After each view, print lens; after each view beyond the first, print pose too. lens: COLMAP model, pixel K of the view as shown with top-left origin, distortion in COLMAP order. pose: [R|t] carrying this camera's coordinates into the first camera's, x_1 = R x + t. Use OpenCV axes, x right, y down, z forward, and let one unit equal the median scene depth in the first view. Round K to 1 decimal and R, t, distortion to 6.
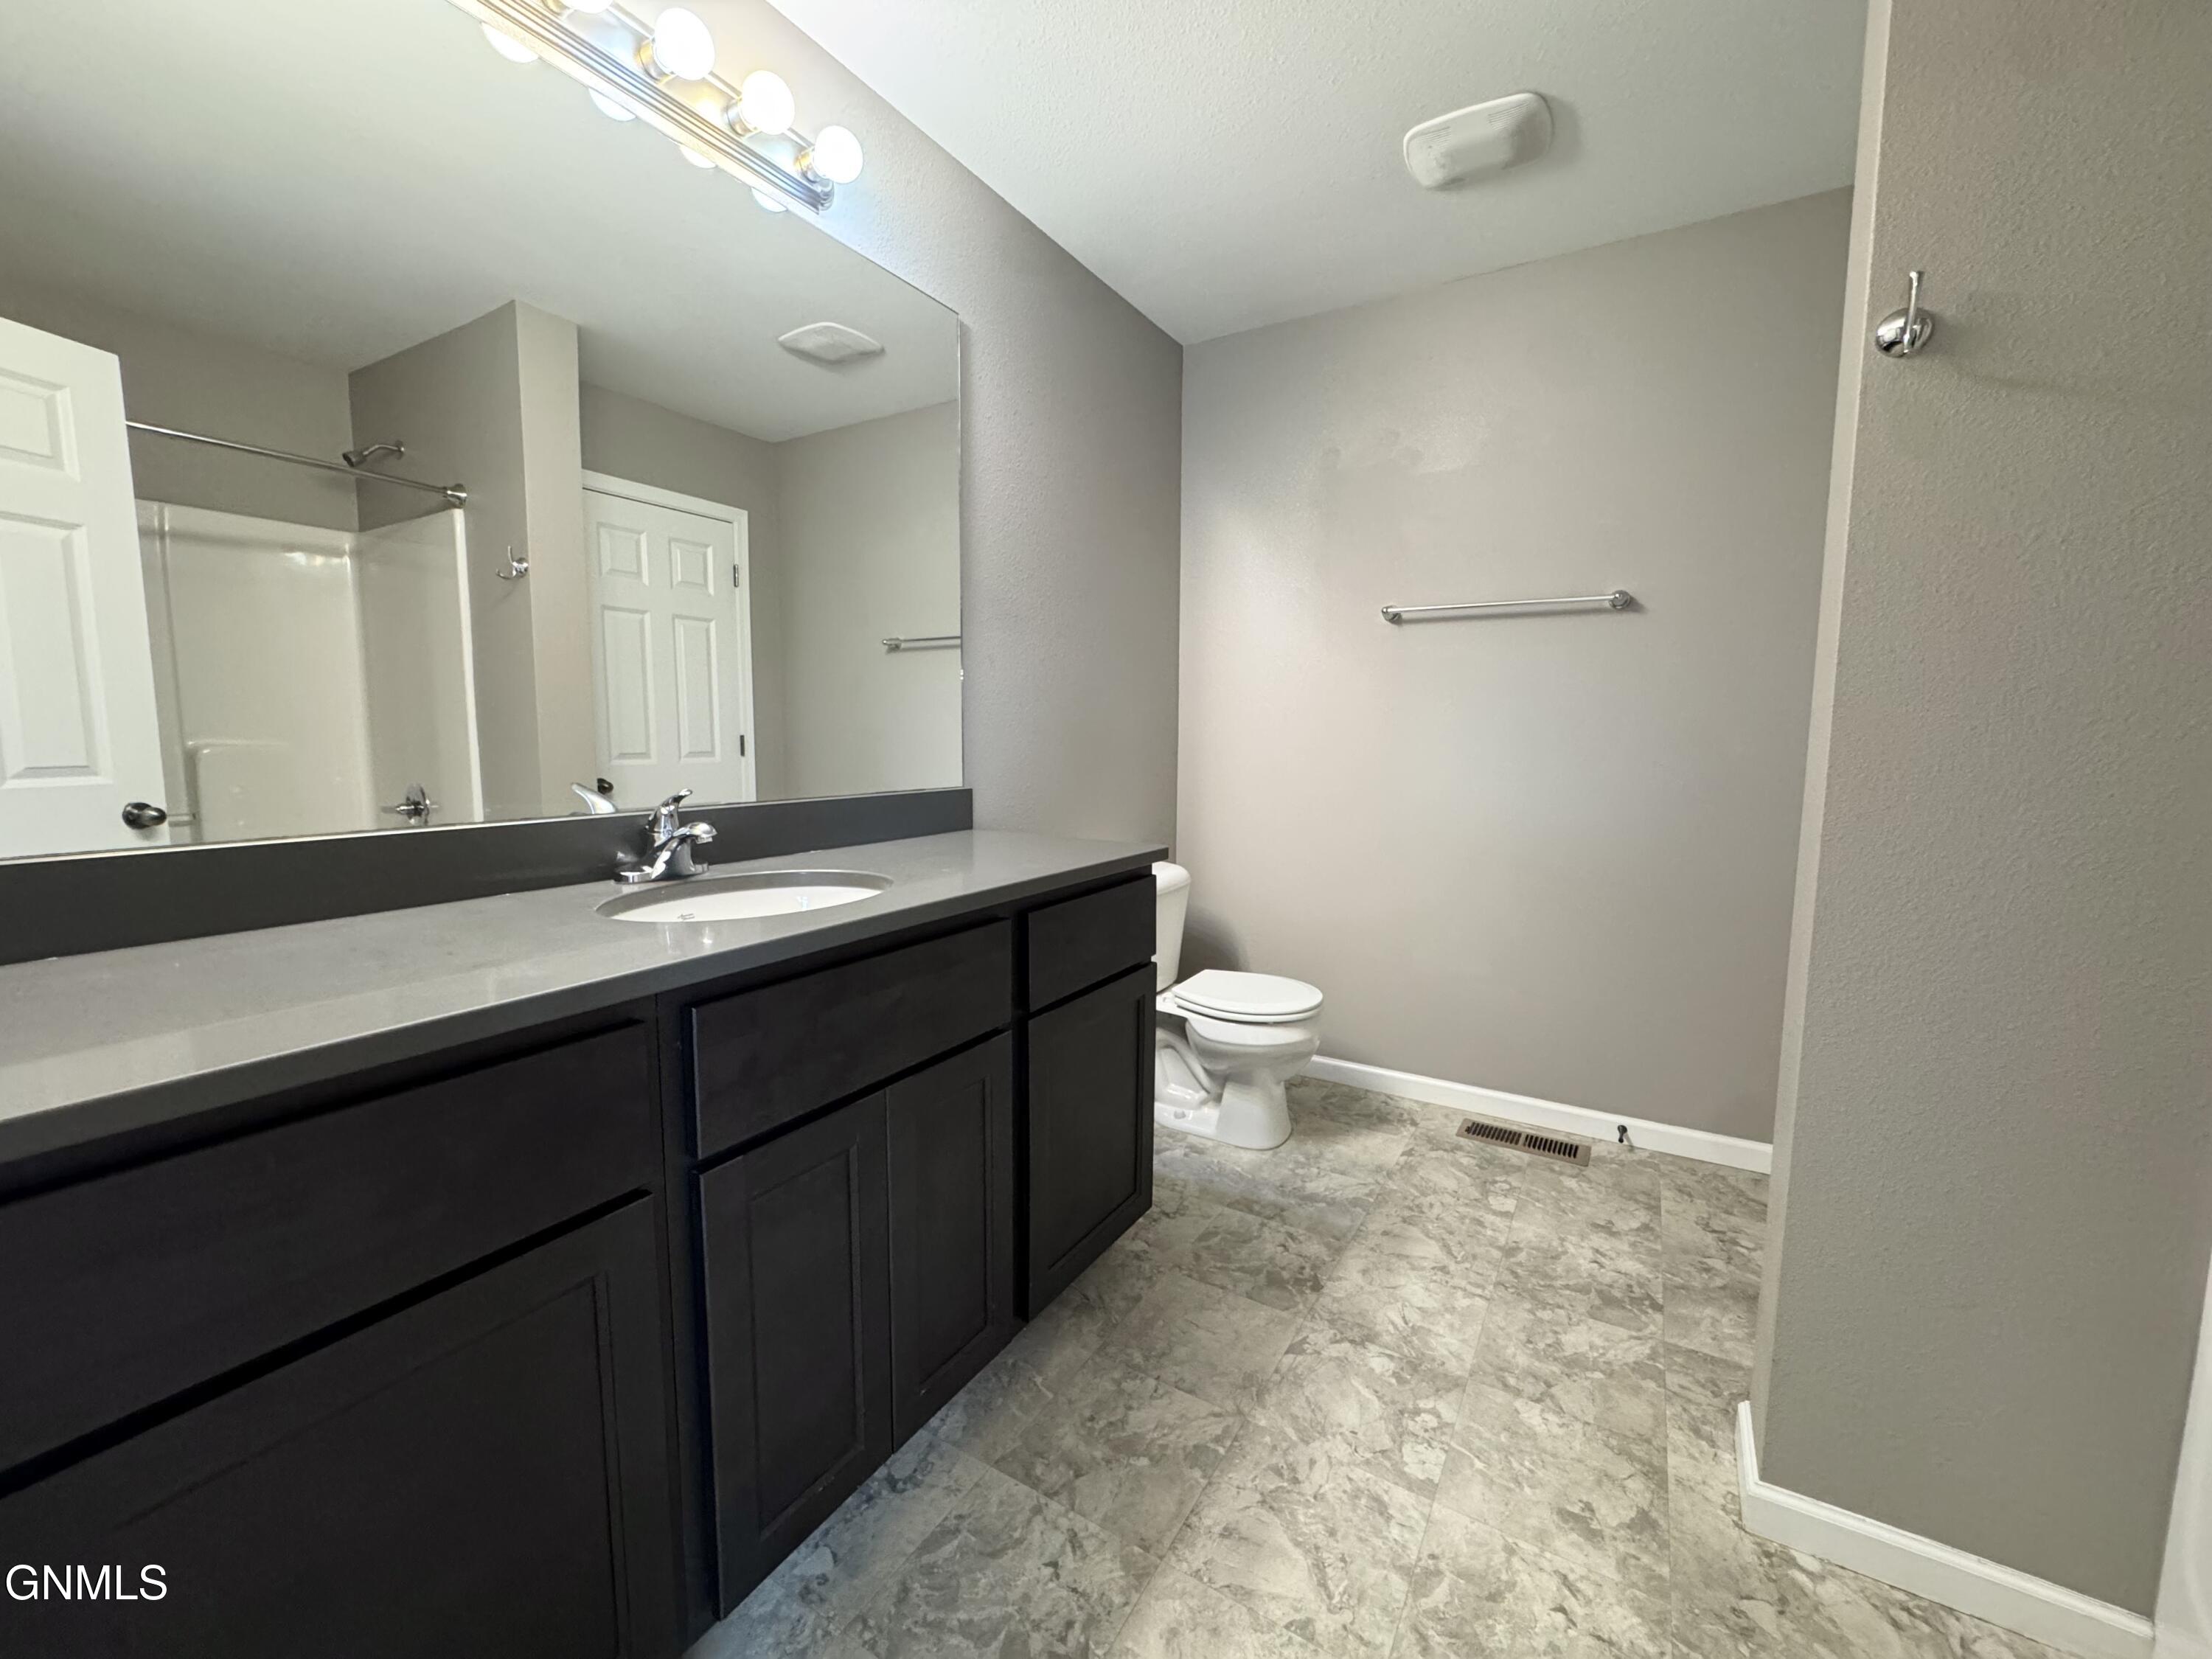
lens RADIAL K [[884.4, 0, 1115.9], [0, 884.4, 825.7], [0, 0, 1]] dist [-0.003657, 0.000794]
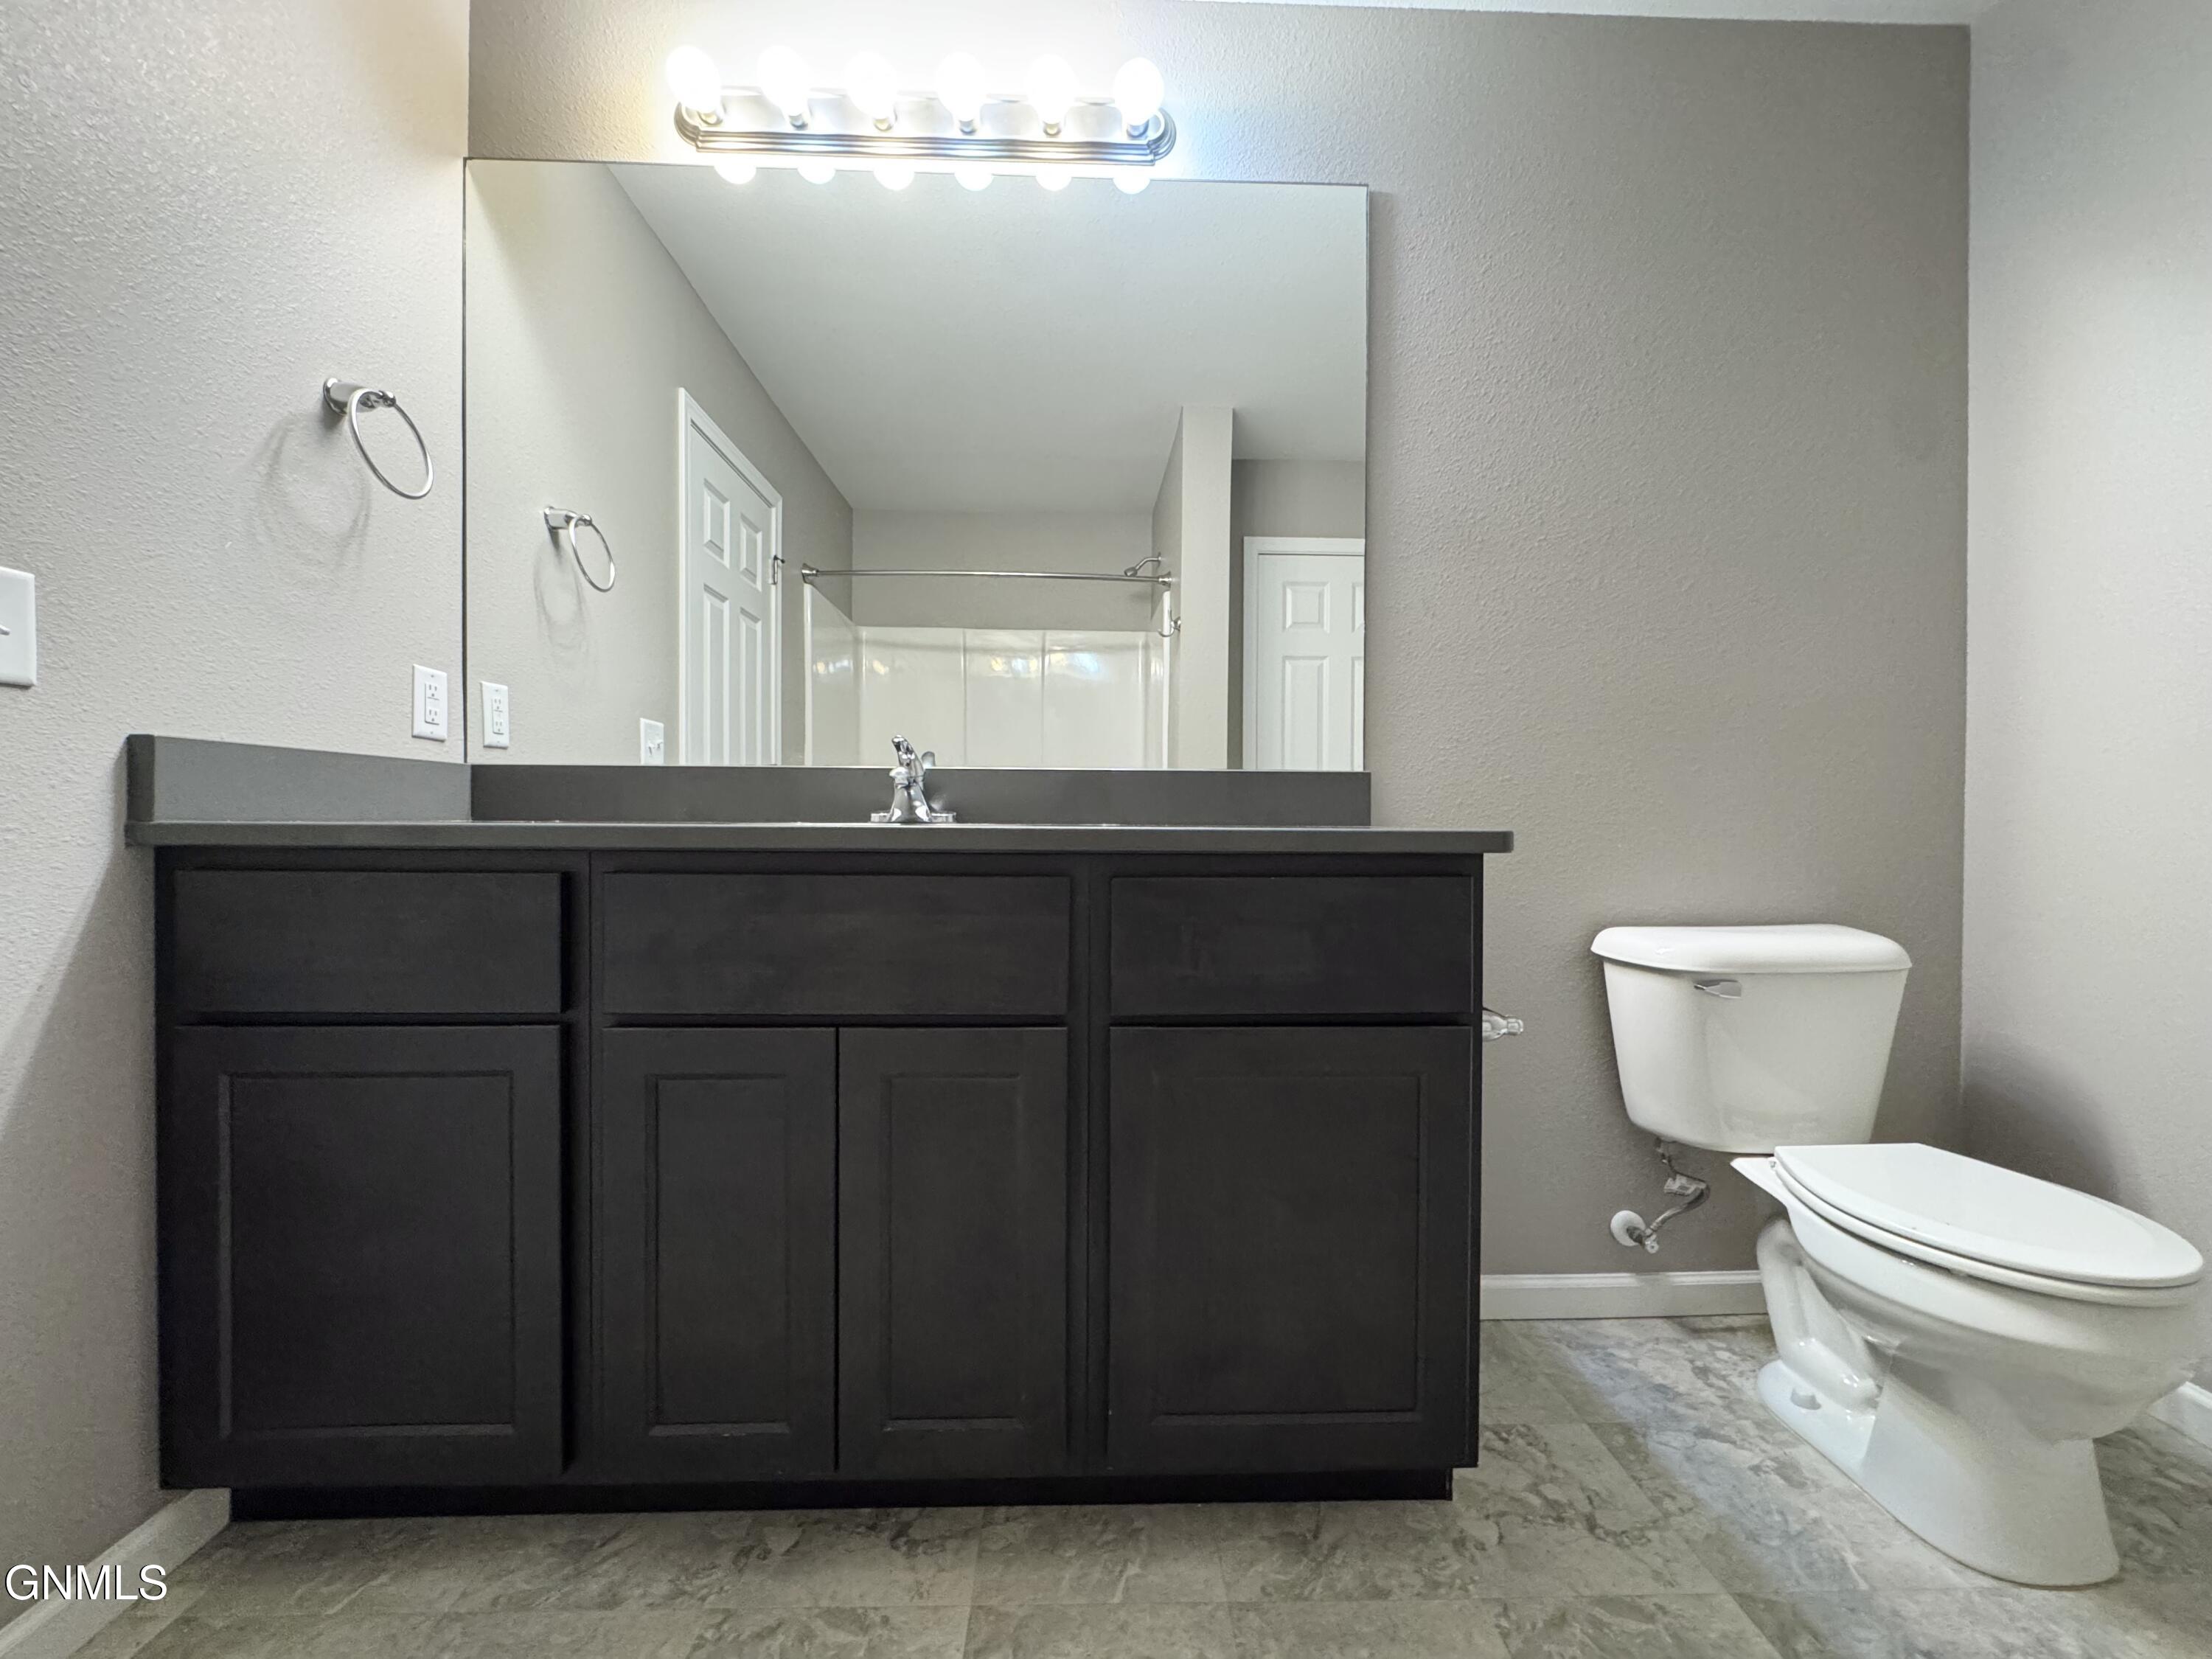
lens RADIAL K [[884.4, 0, 1111.3], [0, 884.4, 832.5], [0, 0, 1]] dist [-0.003657, 0.000794]
pose [[0.537052, 0.004527, -0.843537, 0.320780], [-0.091389, 0.994412, -0.052848, 0.062164], [0.838584, 0.105472, 0.534464, 0.371239]]
